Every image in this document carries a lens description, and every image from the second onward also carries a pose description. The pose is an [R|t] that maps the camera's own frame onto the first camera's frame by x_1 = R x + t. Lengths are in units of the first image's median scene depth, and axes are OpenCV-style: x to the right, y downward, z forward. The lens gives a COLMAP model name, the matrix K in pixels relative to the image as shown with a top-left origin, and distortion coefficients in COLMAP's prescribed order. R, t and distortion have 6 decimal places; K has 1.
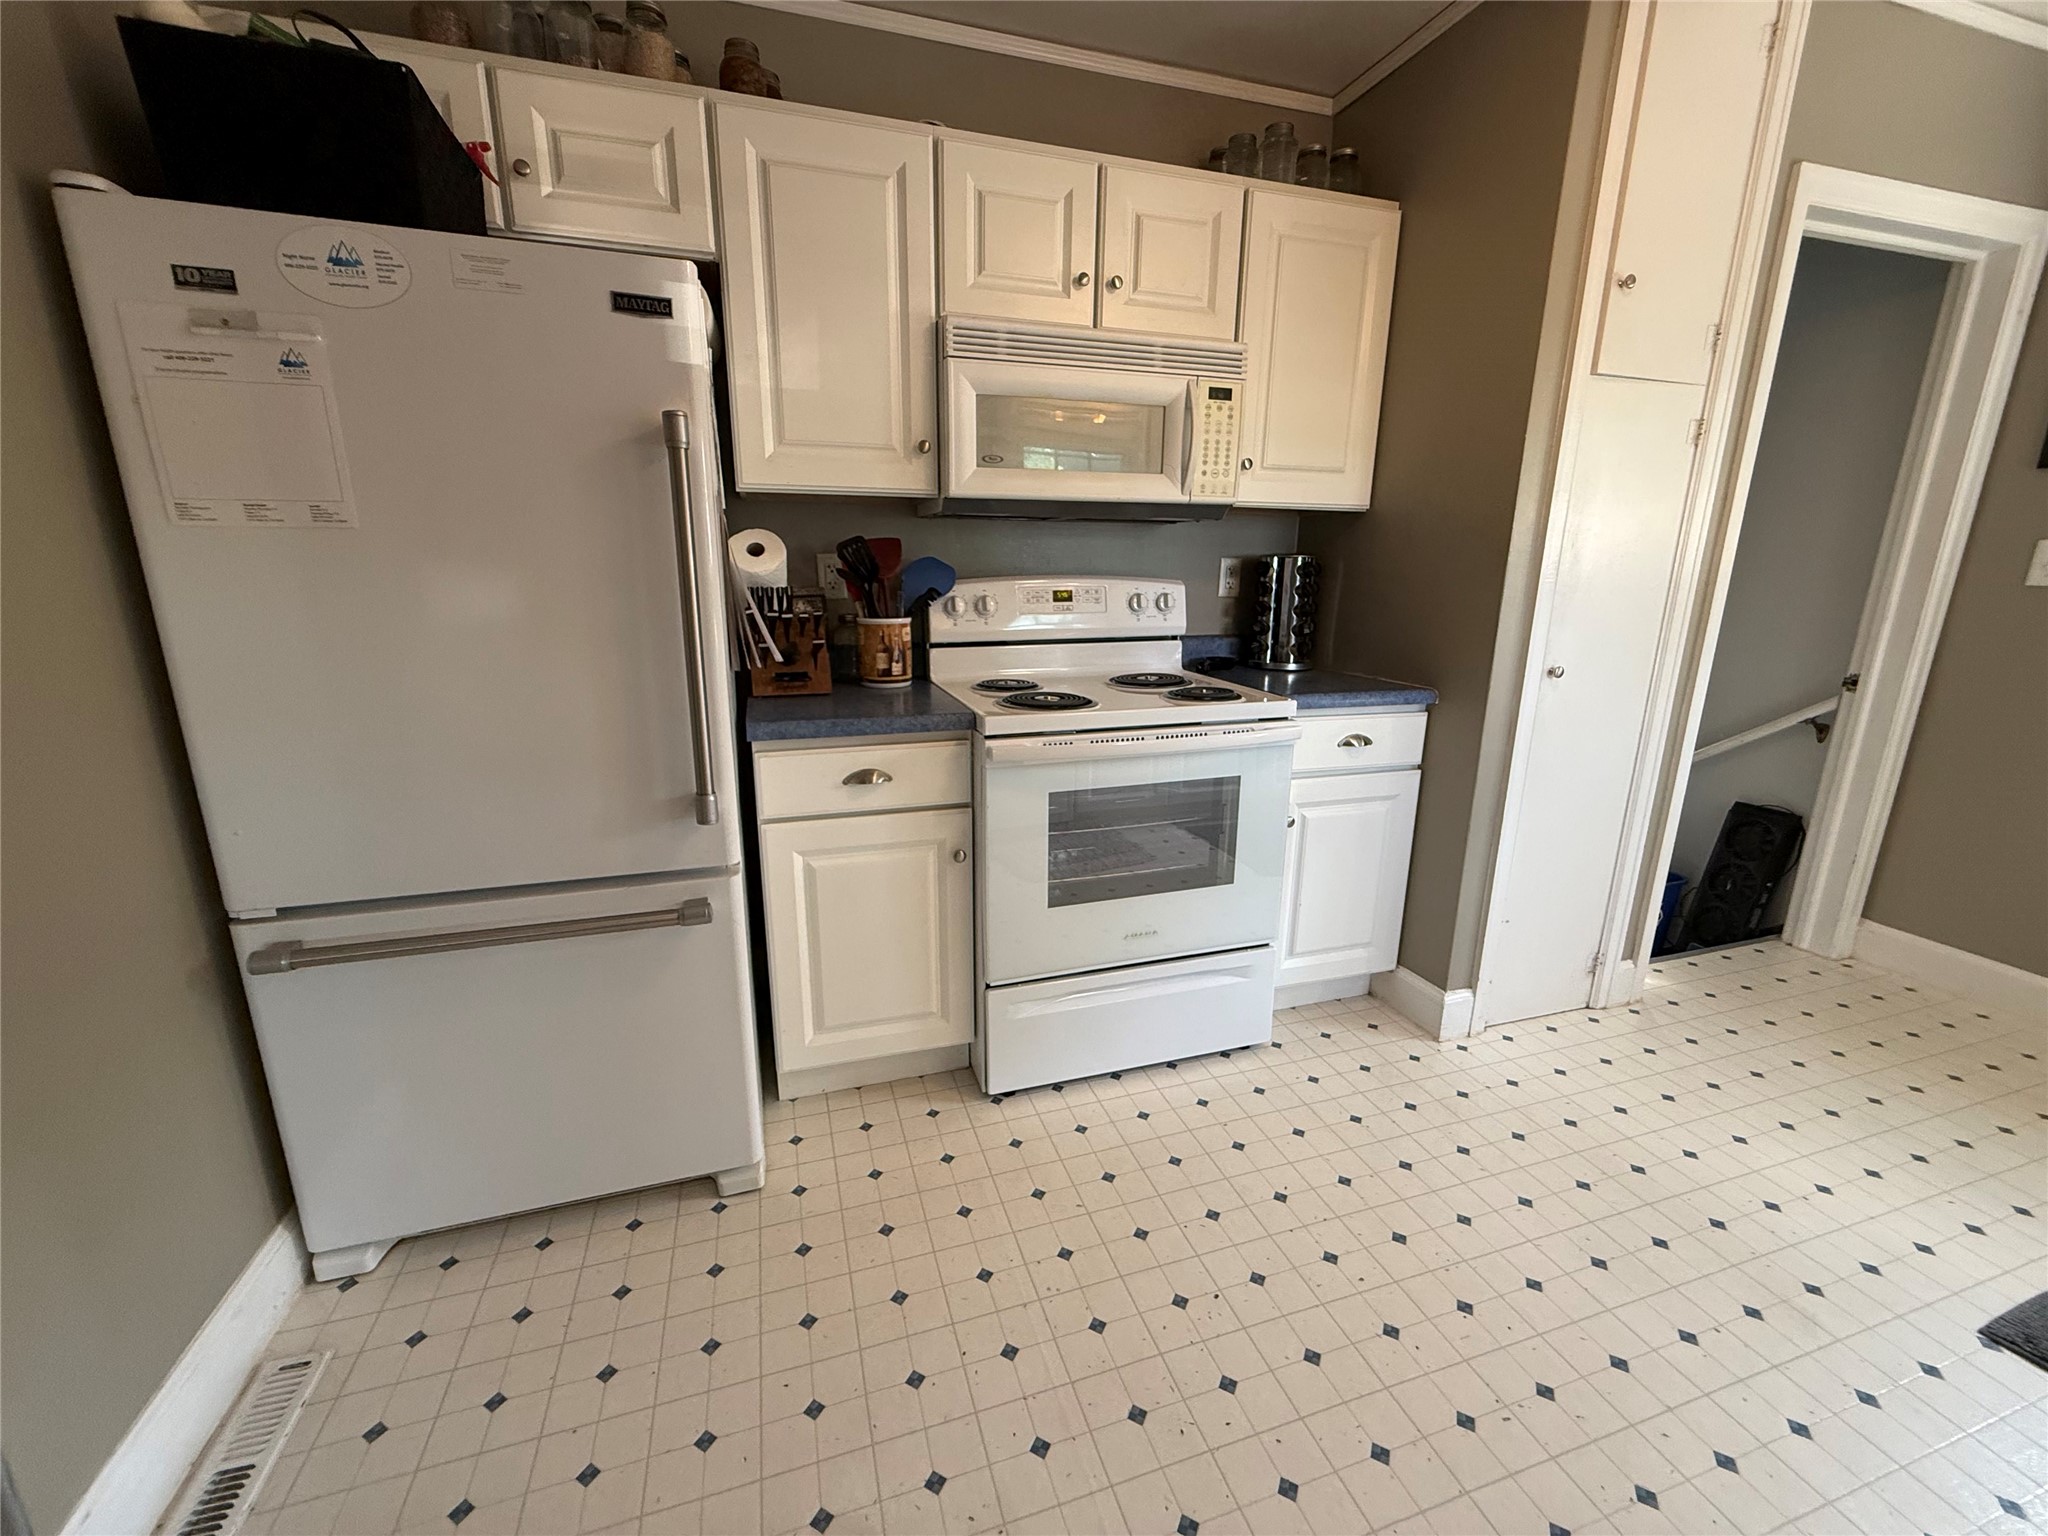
lens RADIAL K [[818.6, 0, 1023.2], [0, 818.6, 766.6], [0, 0, 1]] dist [-0.000403, 0.000275]
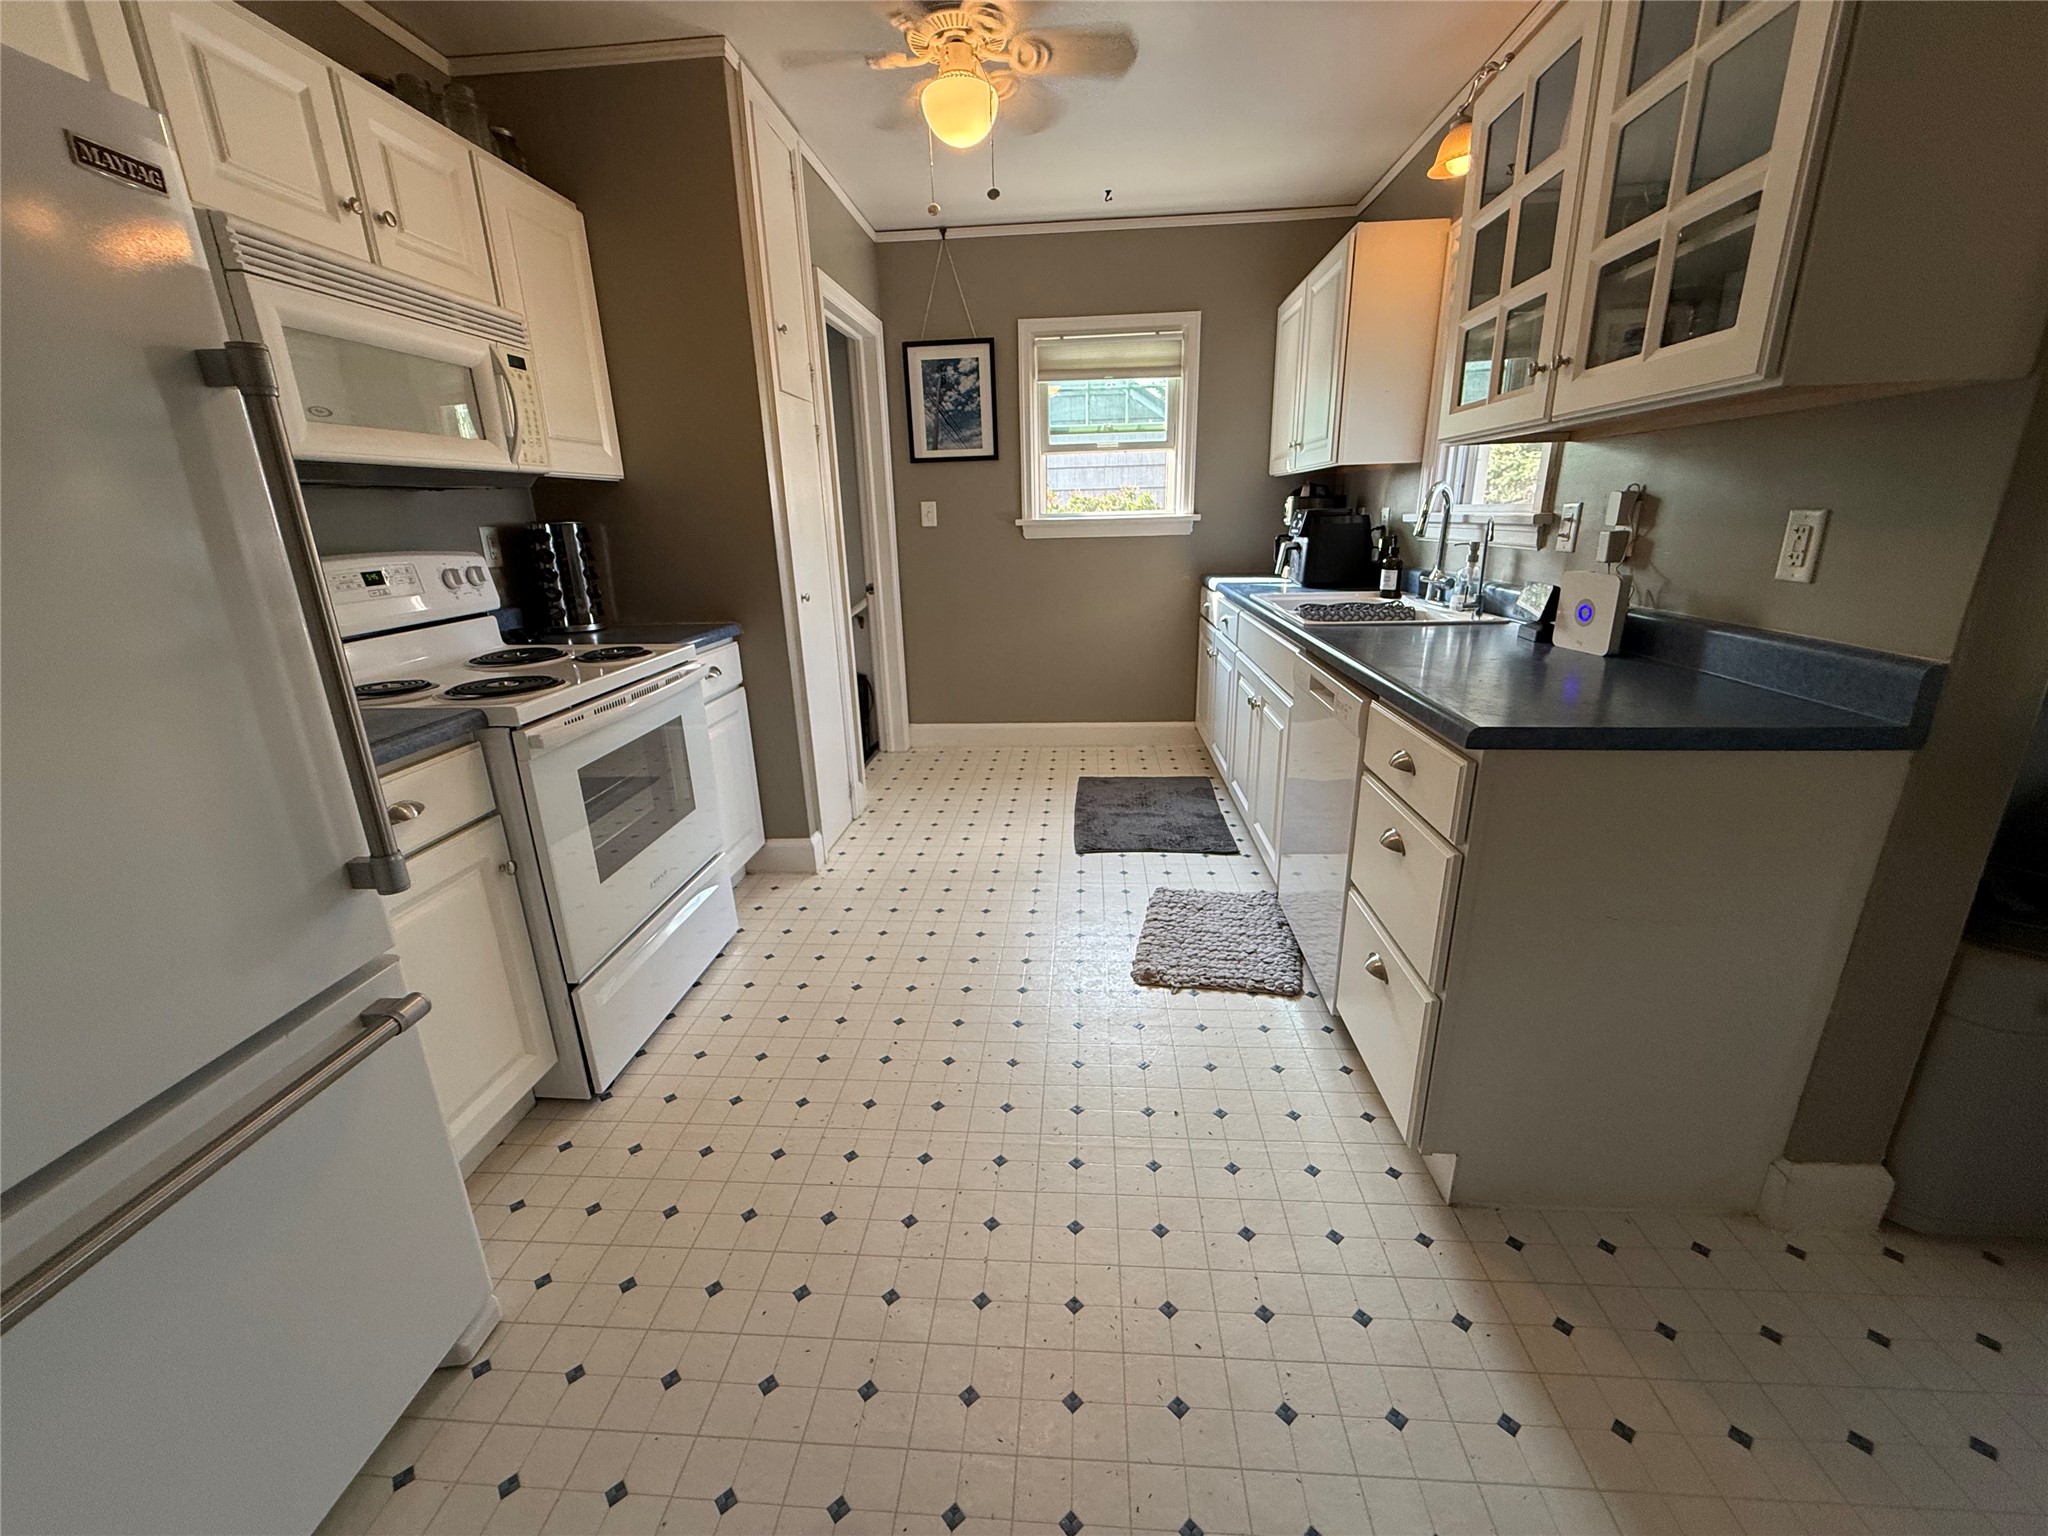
lens RADIAL K [[818.6, 0, 1023.5], [0, 818.6, 766.7], [0, 0, 1]] dist [-0.000403, 0.000275]
pose [[0.368224, -0.291950, 0.882709, -0.534039], [0.250791, 0.945415, 0.208072, -0.035264], [-0.895274, 0.144758, 0.421343, 0.082159]]
